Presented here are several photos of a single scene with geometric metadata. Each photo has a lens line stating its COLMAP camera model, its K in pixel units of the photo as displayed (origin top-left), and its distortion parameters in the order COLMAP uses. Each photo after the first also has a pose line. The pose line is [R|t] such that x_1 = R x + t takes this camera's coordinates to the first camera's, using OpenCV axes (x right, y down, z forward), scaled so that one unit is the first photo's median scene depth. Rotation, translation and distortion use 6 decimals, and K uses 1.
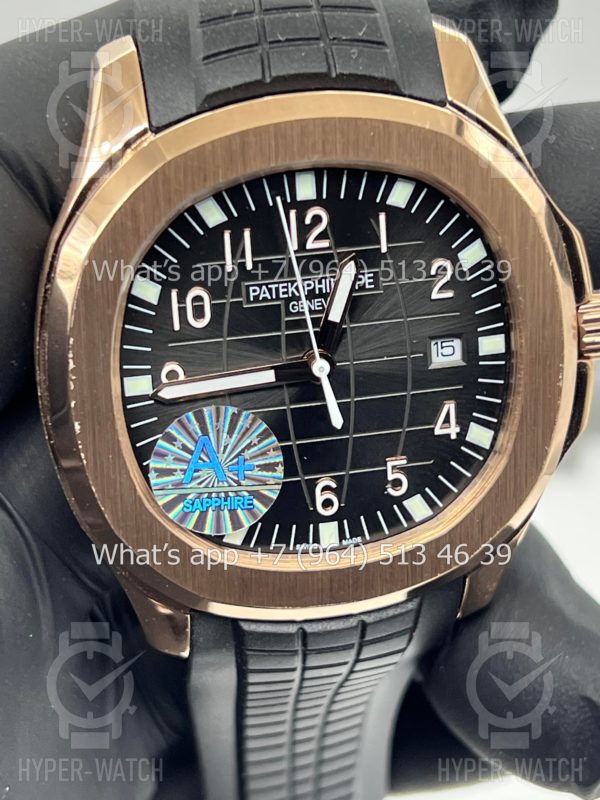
lens RADIAL K [[1930.2, 0, 296.6], [0, 1930.2, 403.3], [0, 0, 1]] dist [0.294727, 0.000000]
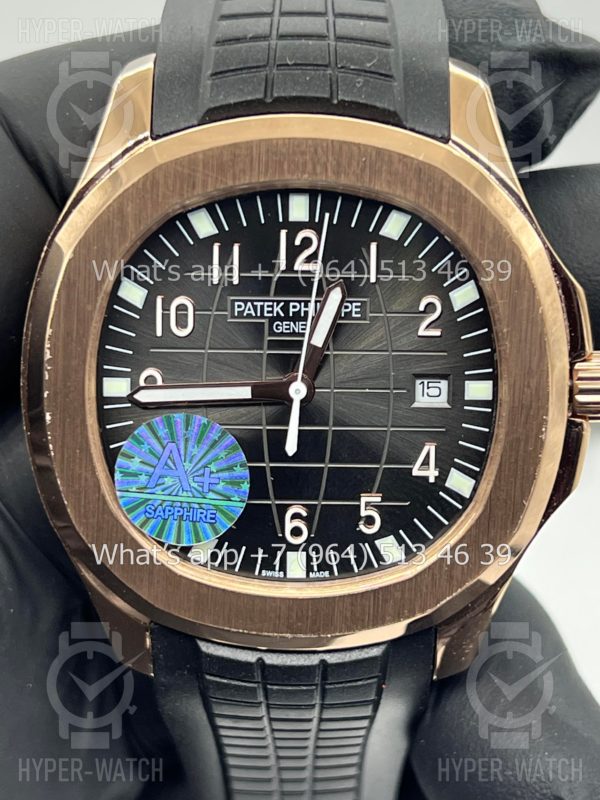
lens RADIAL K [[1930.2, 0, 283.5], [0, 1930.2, 403.0], [0, 0, 1]] dist [0.294727, 0.000000]
pose [[0.976042, 0.105888, -0.190076, 0.196343], [-0.126013, 0.987266, -0.097089, 0.086139], [0.177375, 0.118715, 0.976957, 0.023194]]
